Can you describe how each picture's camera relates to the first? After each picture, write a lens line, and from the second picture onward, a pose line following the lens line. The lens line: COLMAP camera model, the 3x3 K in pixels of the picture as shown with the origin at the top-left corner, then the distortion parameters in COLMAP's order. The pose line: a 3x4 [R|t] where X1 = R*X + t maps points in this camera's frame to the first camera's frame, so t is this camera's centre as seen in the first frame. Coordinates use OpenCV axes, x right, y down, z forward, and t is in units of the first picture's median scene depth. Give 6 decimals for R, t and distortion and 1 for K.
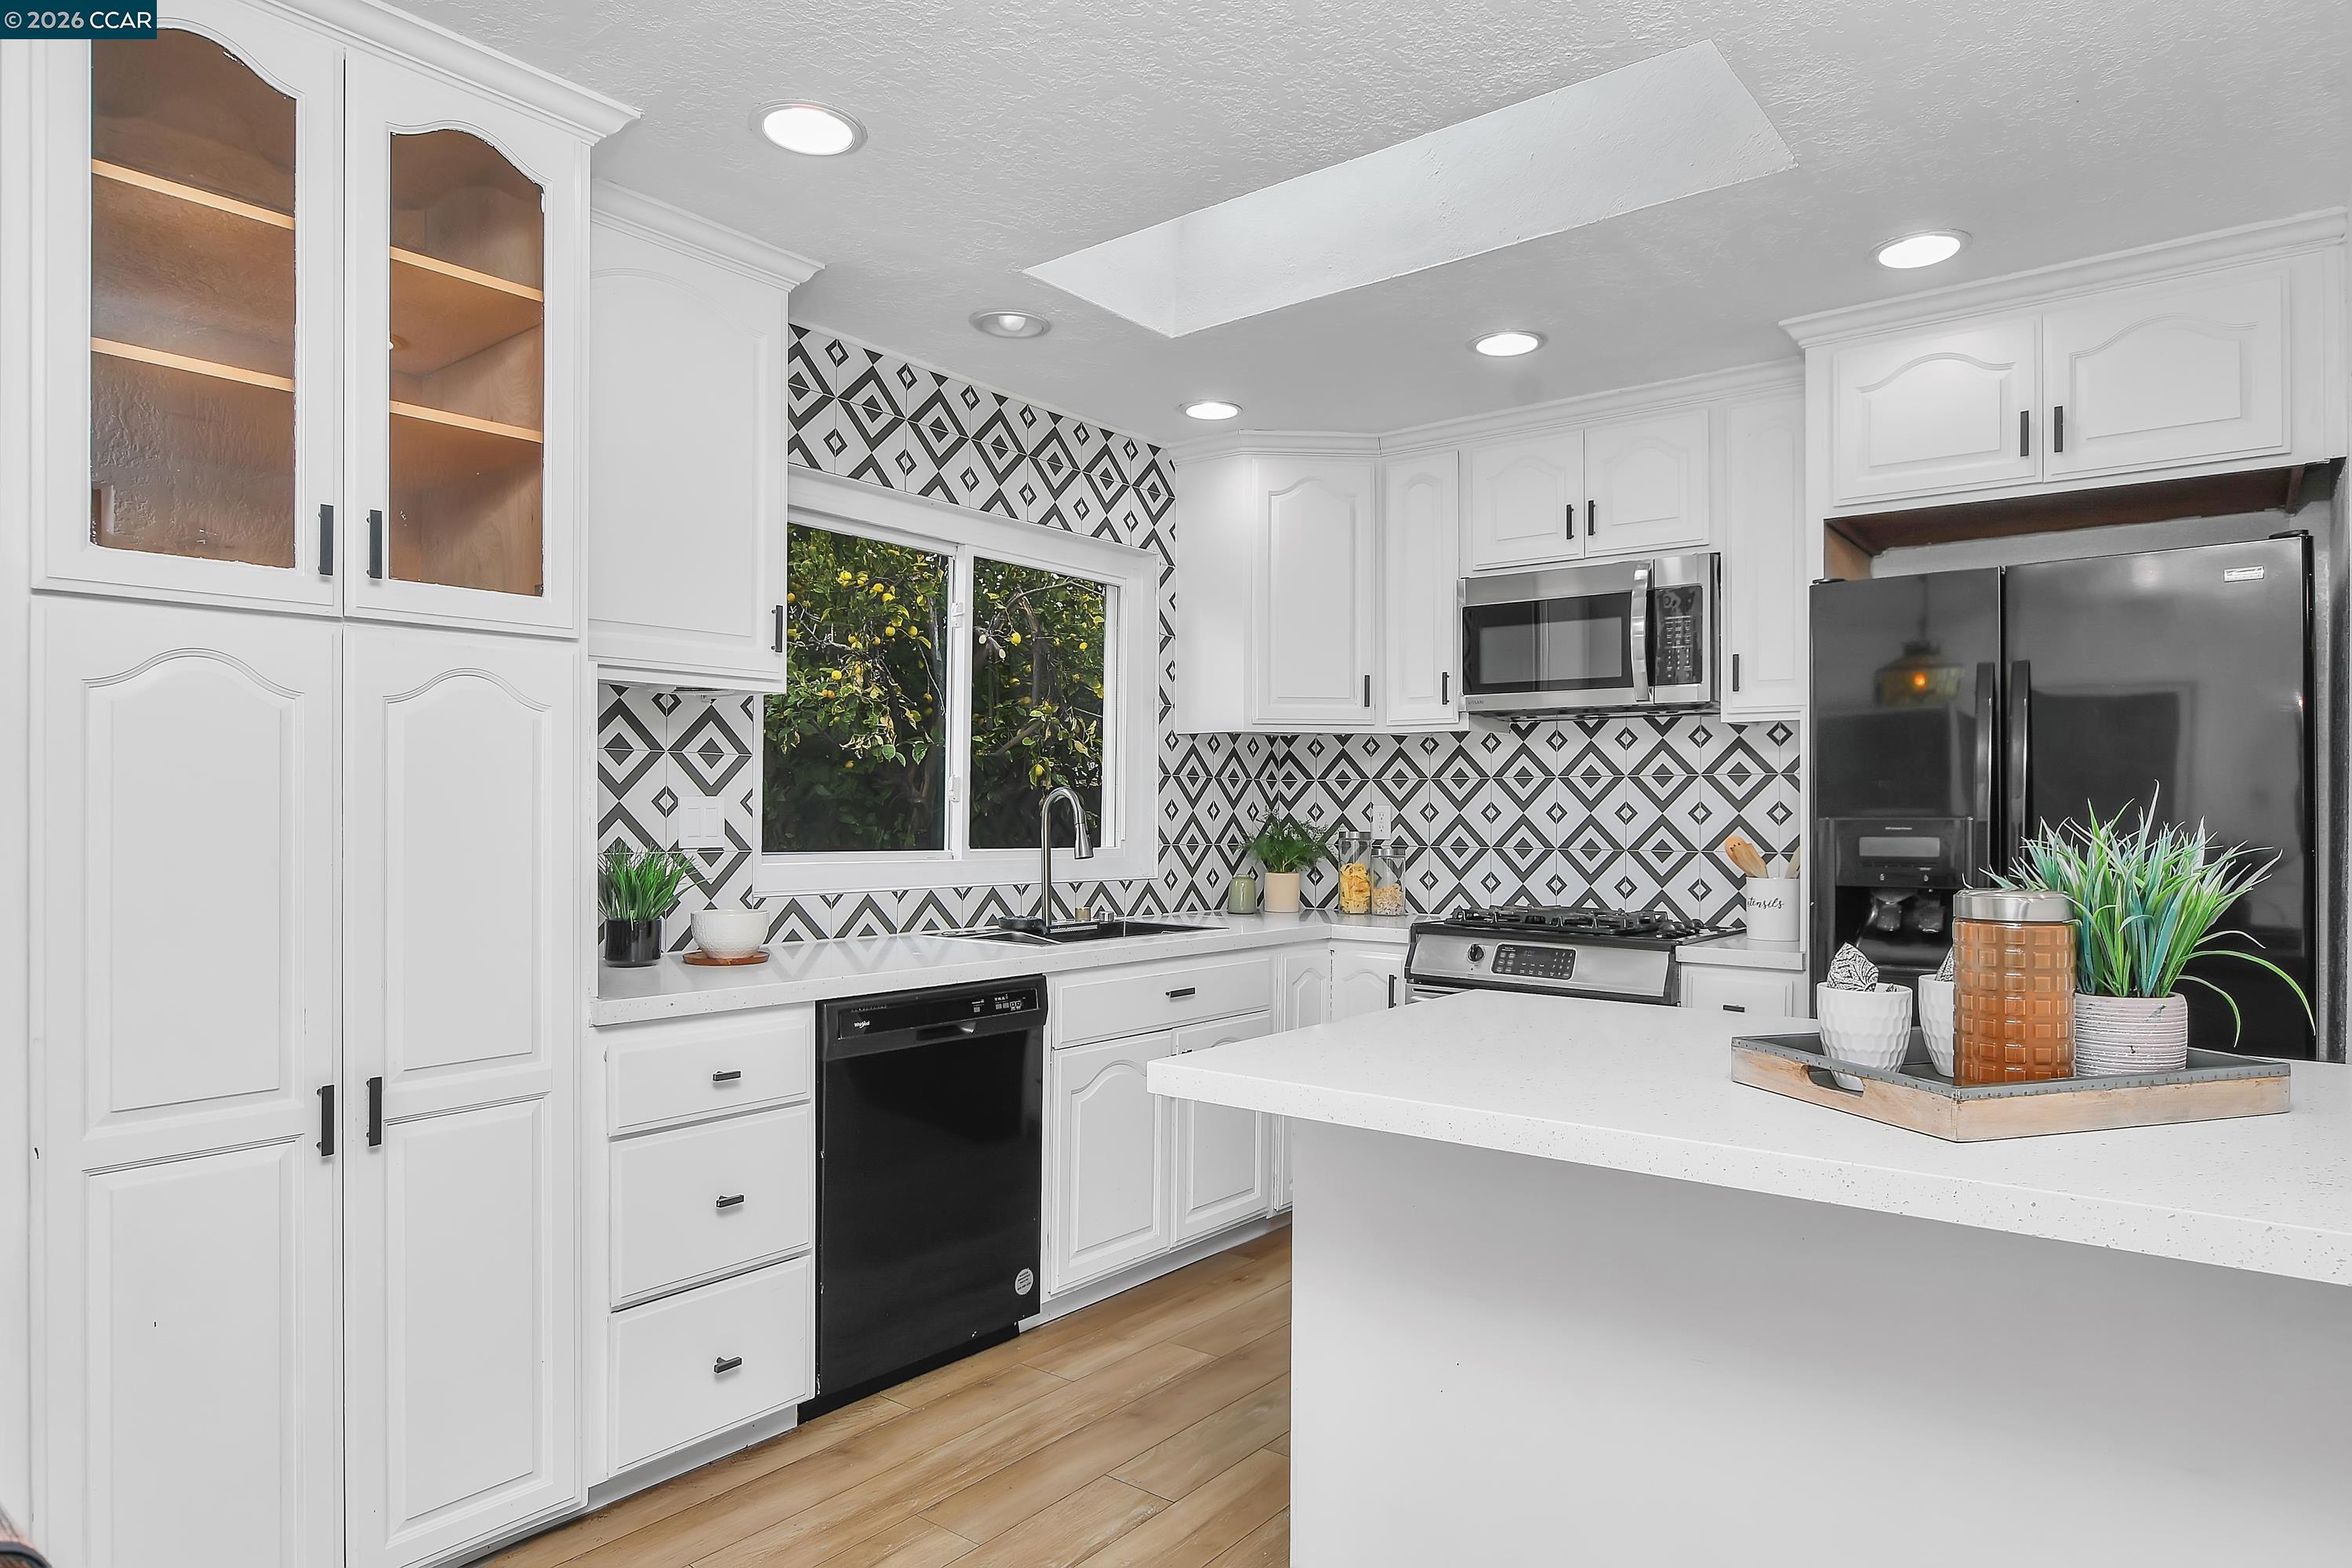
lens RADIAL K [[1410.5, 0, 1211.5], [0, 1410.5, 800.6], [0, 0, 1]] dist [-0.017347, 0.013785]
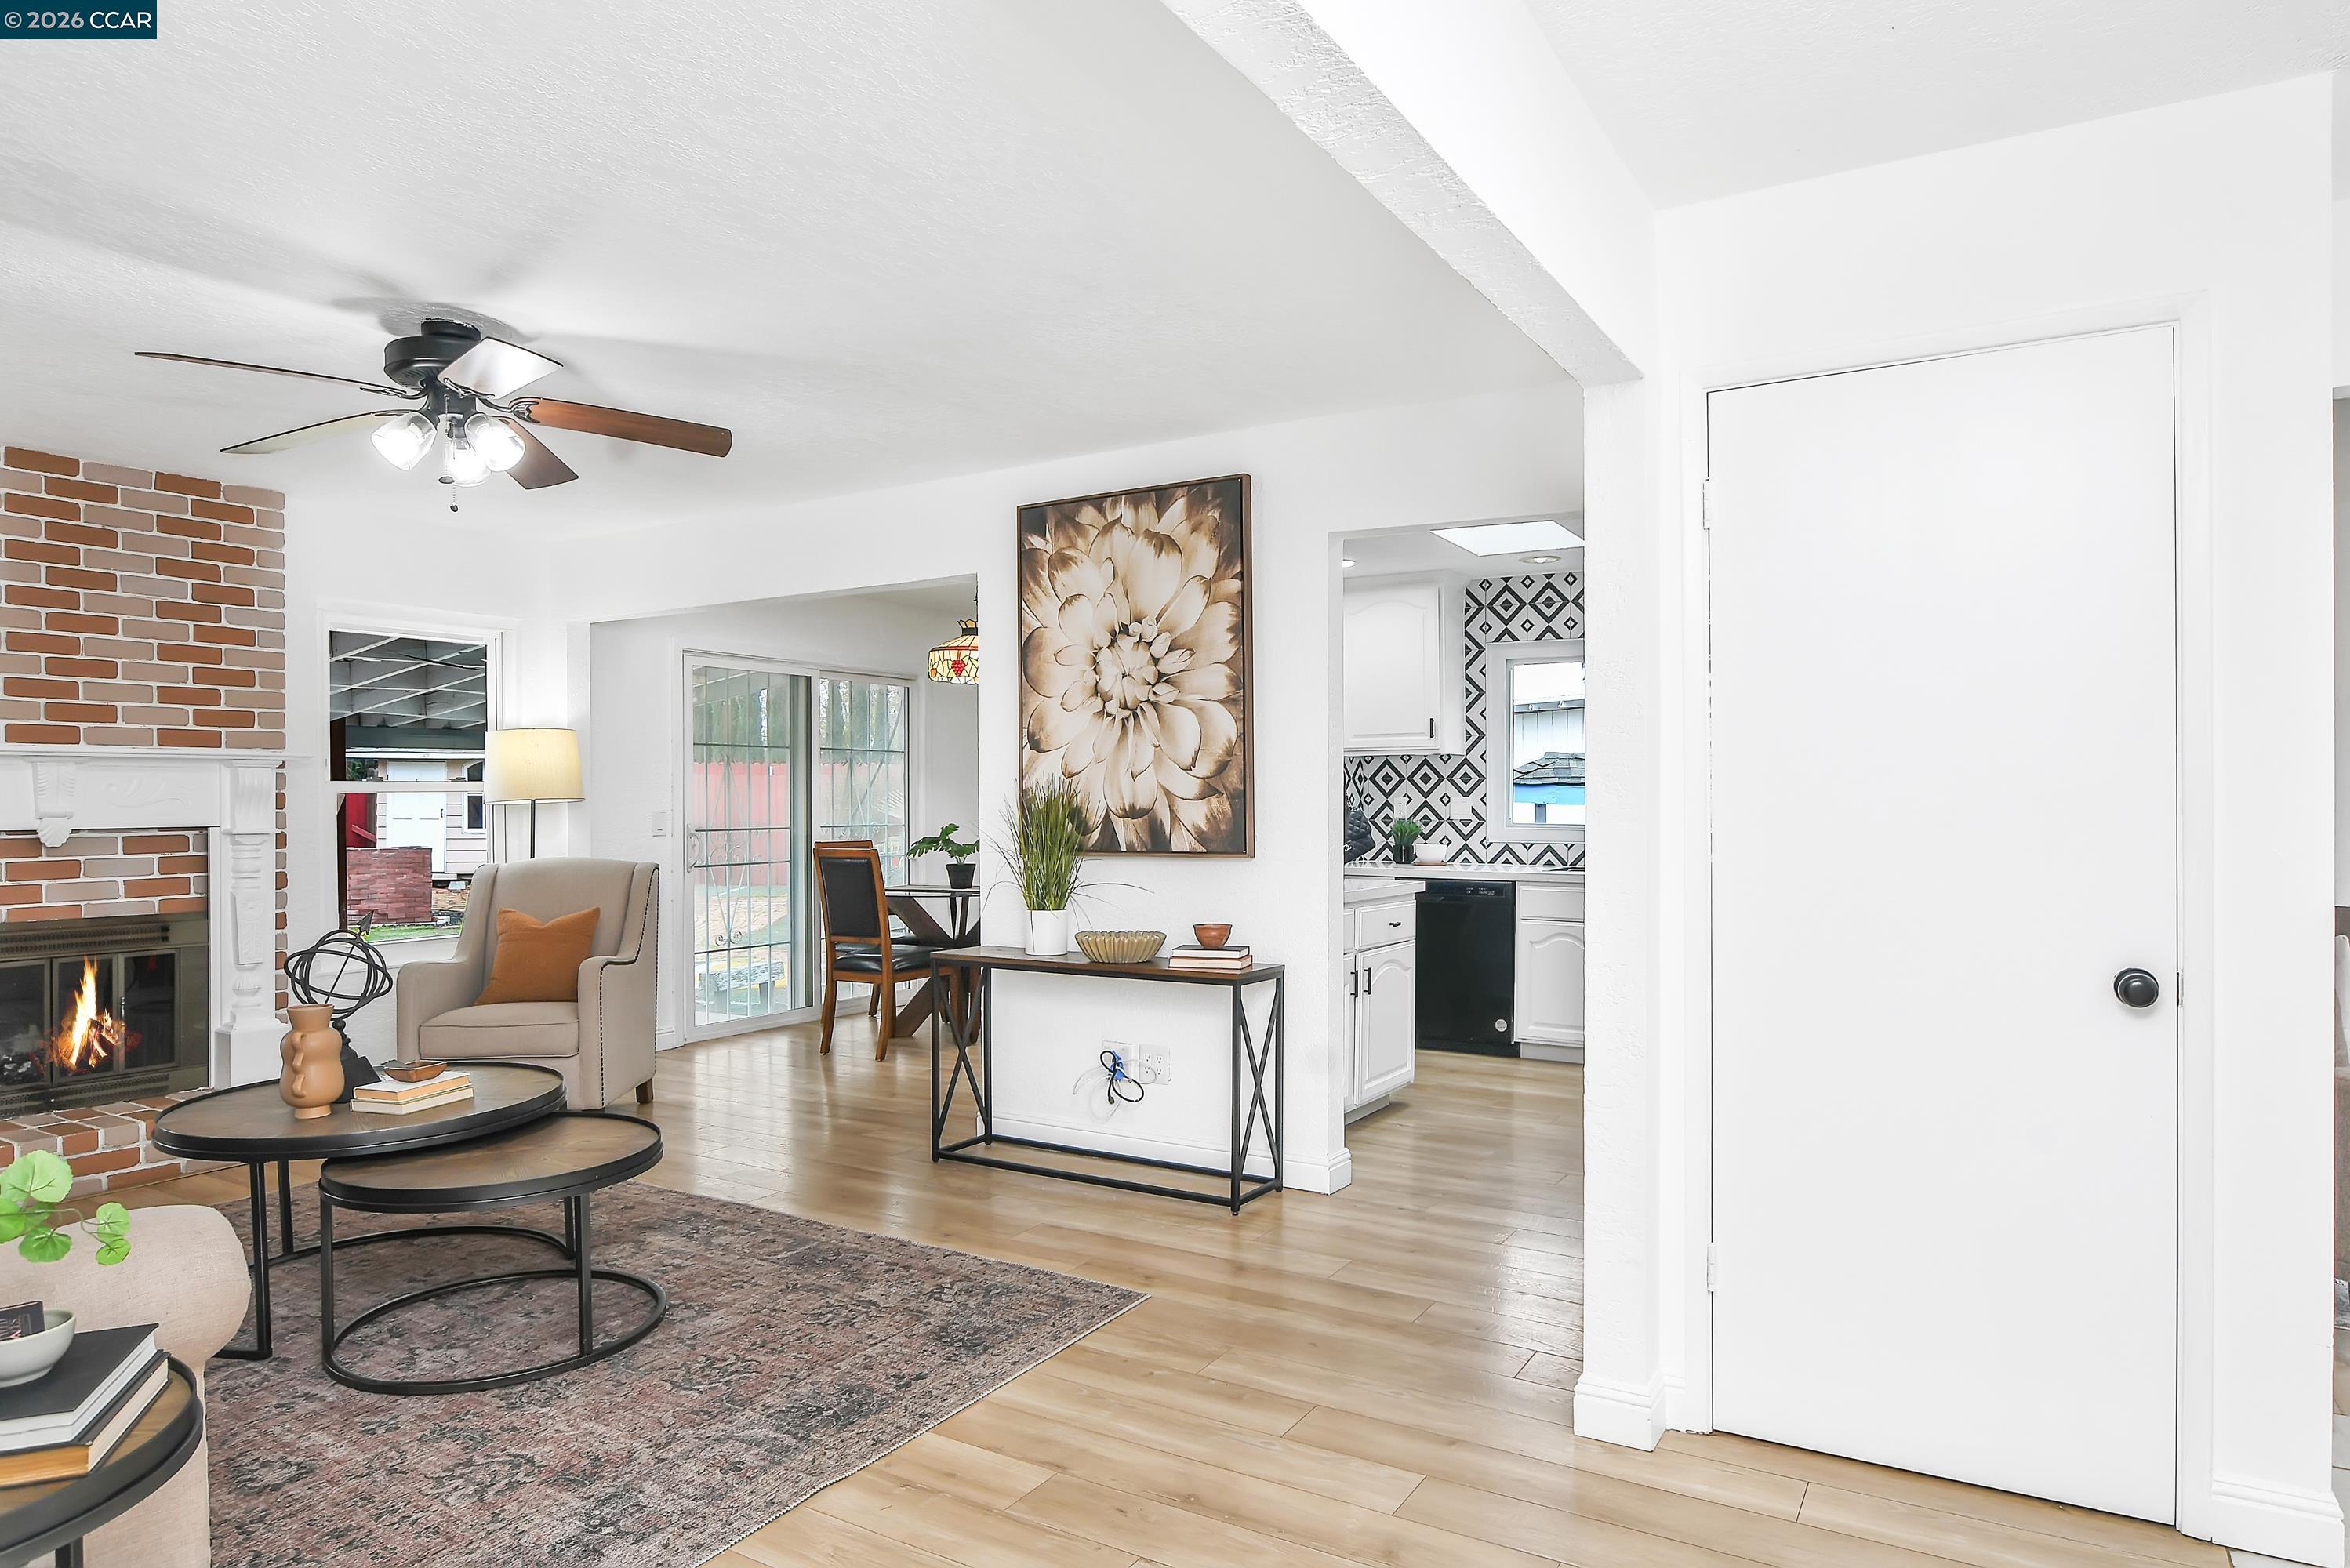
lens RADIAL K [[1409.2, 0, 1199.2], [0, 1409.2, 811.2], [0, 0, 1]] dist [-0.017347, 0.013785]
pose [[0.101467, -0.000786, -0.994839, 1.579681], [0.009298, 0.999957, 0.000158, 0.013307], [0.994795, -0.009267, 0.101470, 0.278580]]
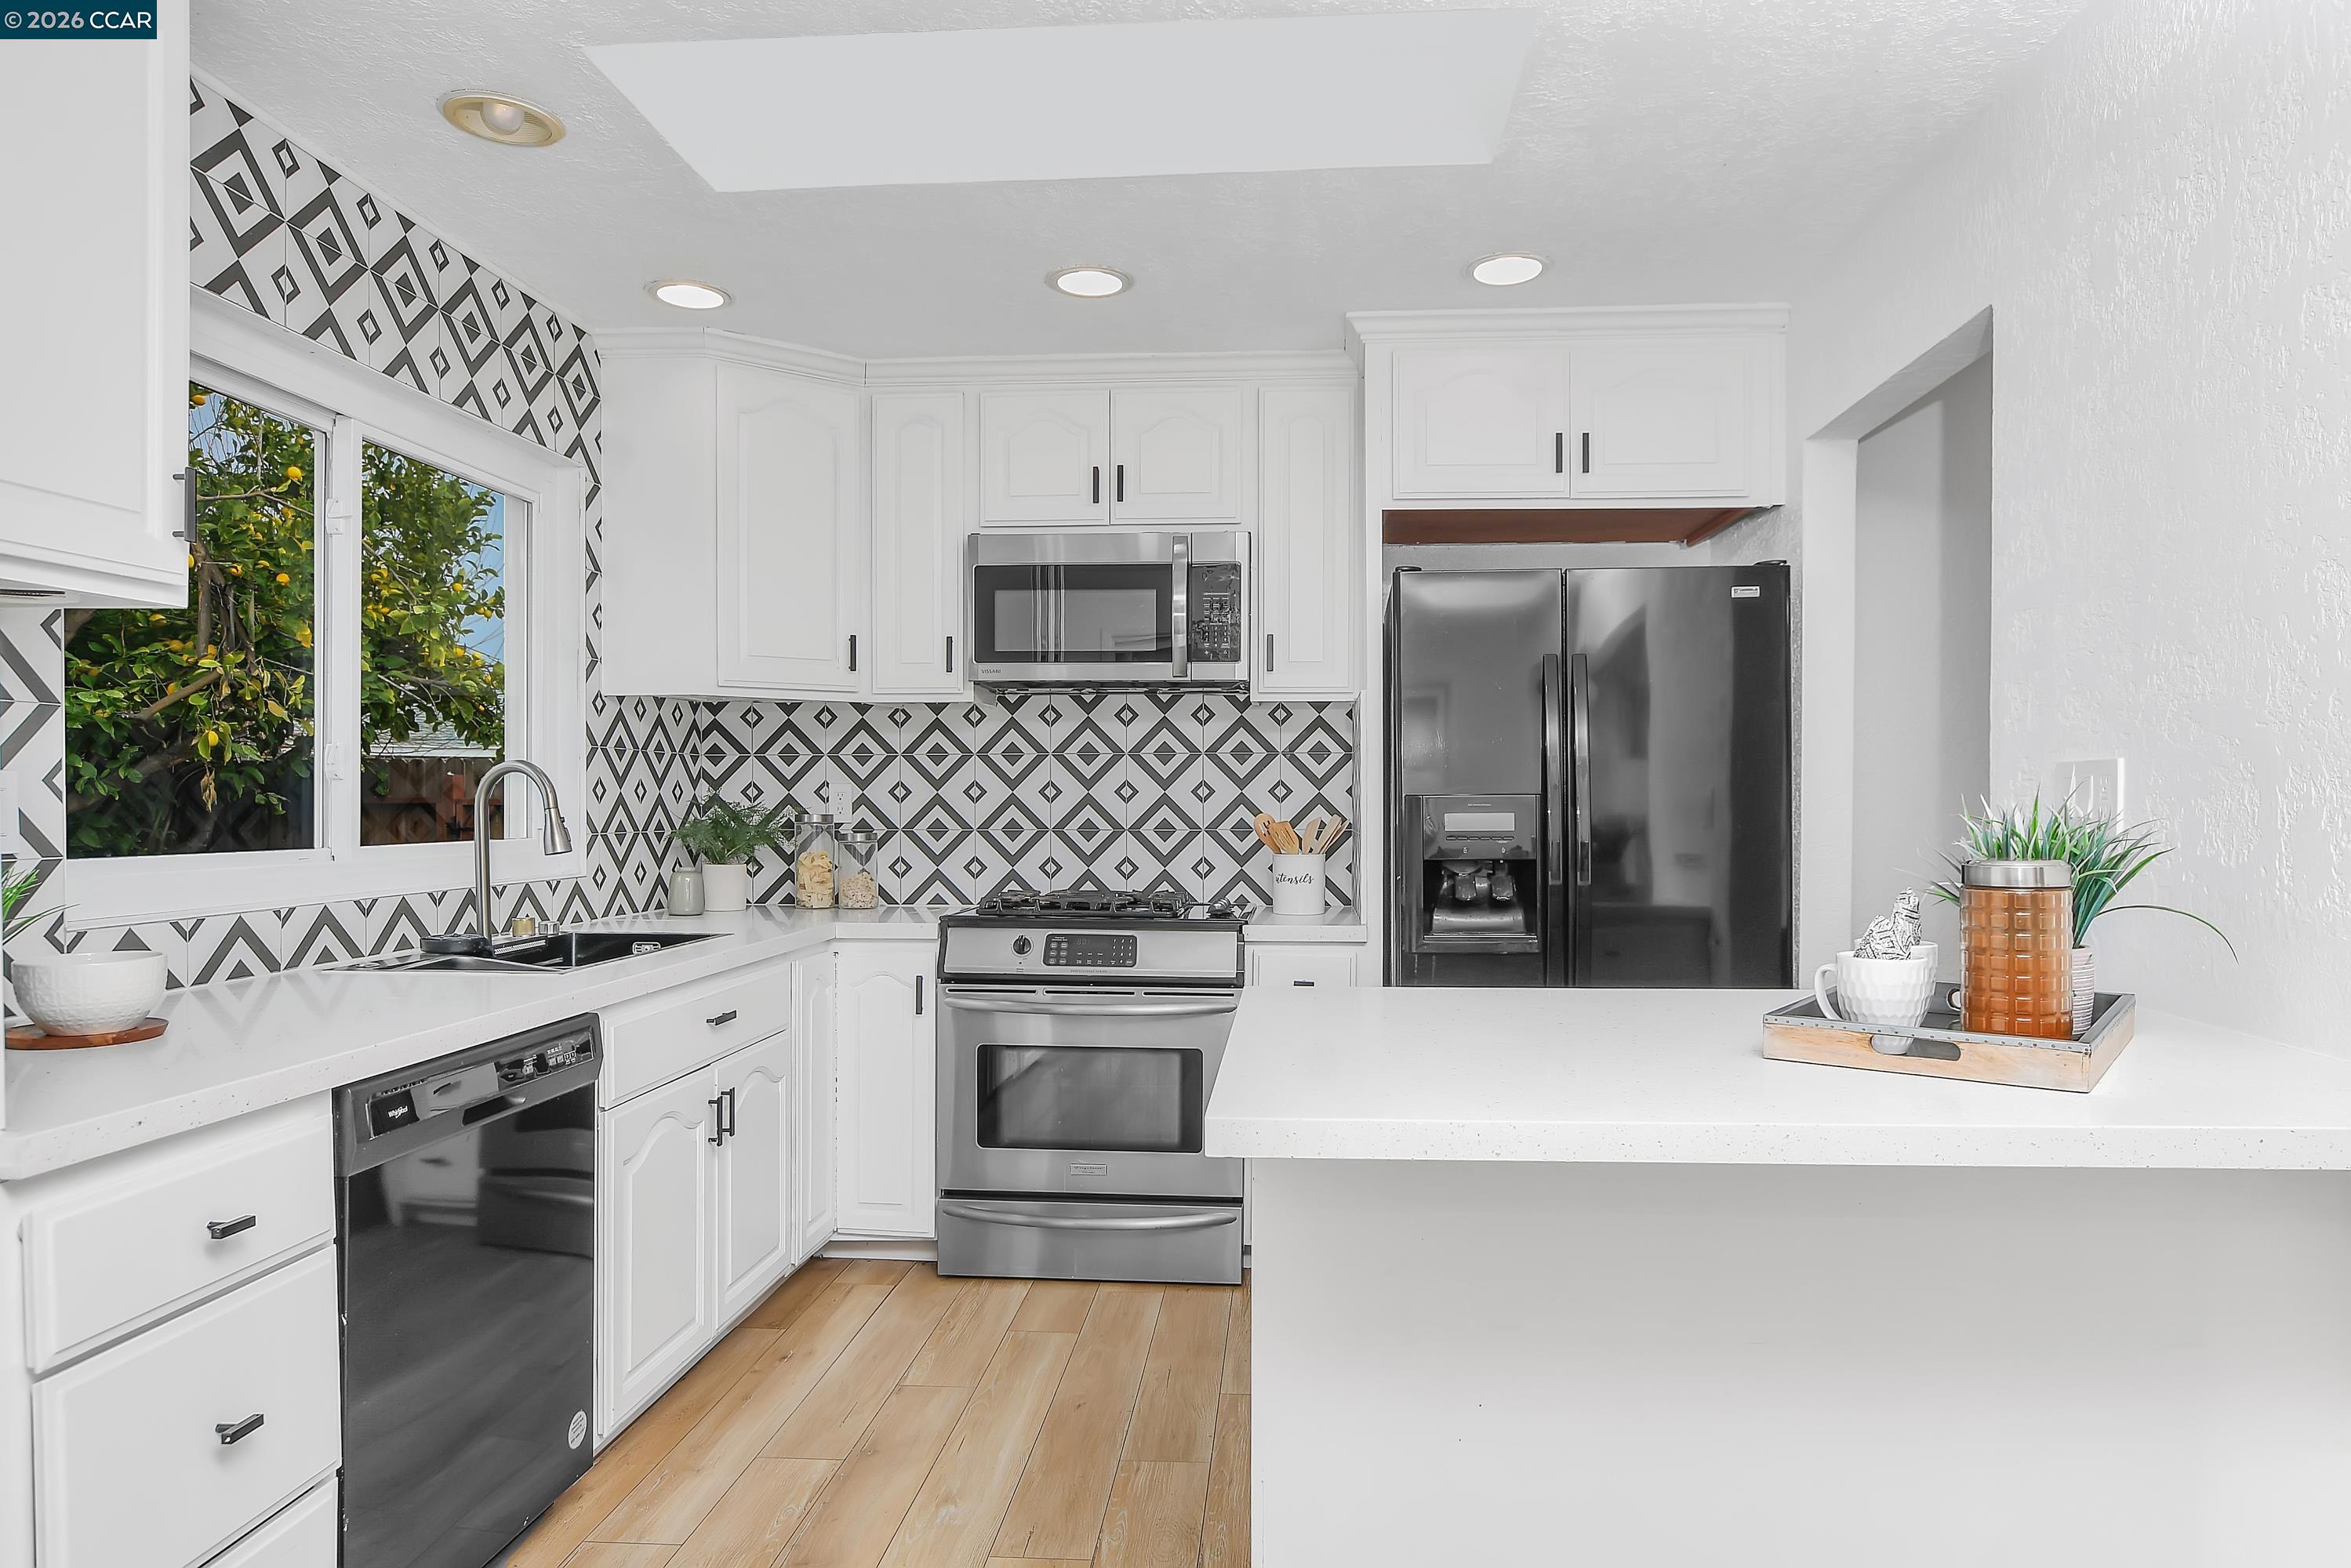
lens RADIAL K [[1409.7, 0, 1233.5], [0, 1409.7, 802.2], [0, 0, 1]] dist [-0.017347, 0.013785]
pose [[0.825602, -0.008505, 0.564188, -0.213365], [-0.000469, 0.999876, 0.015759, 0.000819], [-0.564252, -0.013275, 0.825496, 0.165572]]
